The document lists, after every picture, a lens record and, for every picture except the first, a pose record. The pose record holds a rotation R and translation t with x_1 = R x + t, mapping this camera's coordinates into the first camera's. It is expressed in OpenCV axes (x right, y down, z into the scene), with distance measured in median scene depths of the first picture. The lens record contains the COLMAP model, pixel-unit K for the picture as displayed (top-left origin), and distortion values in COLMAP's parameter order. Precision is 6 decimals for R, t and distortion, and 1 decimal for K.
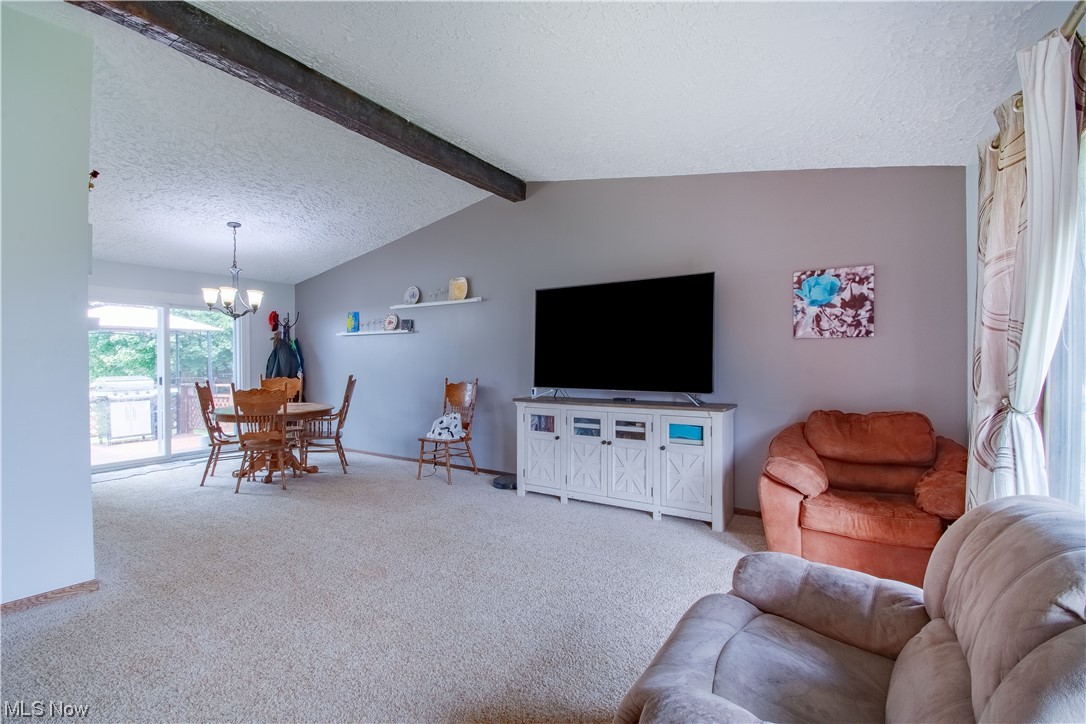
lens RADIAL K [[478.6, 0, 543.5], [0, 478.6, 368.0], [0, 0, 1]] dist [-0.013179, -0.001095]
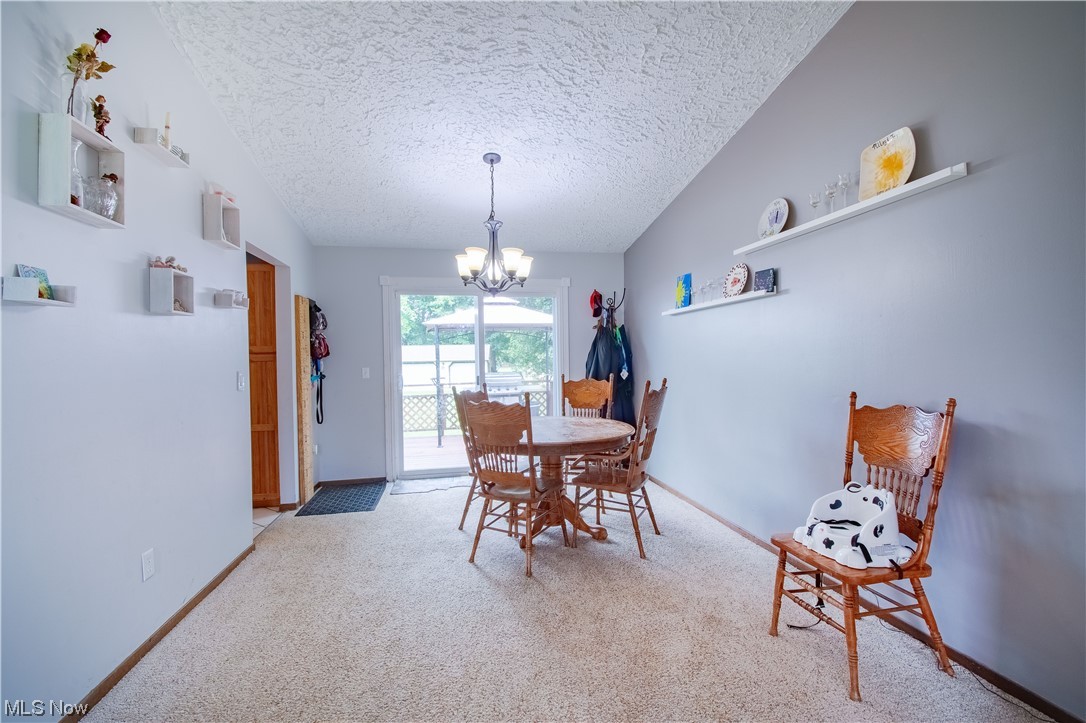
lens RADIAL K [[478.6, 0, 544.1], [0, 478.6, 367.0], [0, 0, 1]] dist [-0.013179, -0.001095]
pose [[0.691482, 0.003185, -0.722386, -0.092729], [0.003923, 0.999959, 0.008165, -0.005265], [0.722383, -0.008480, 0.691441, 0.532757]]
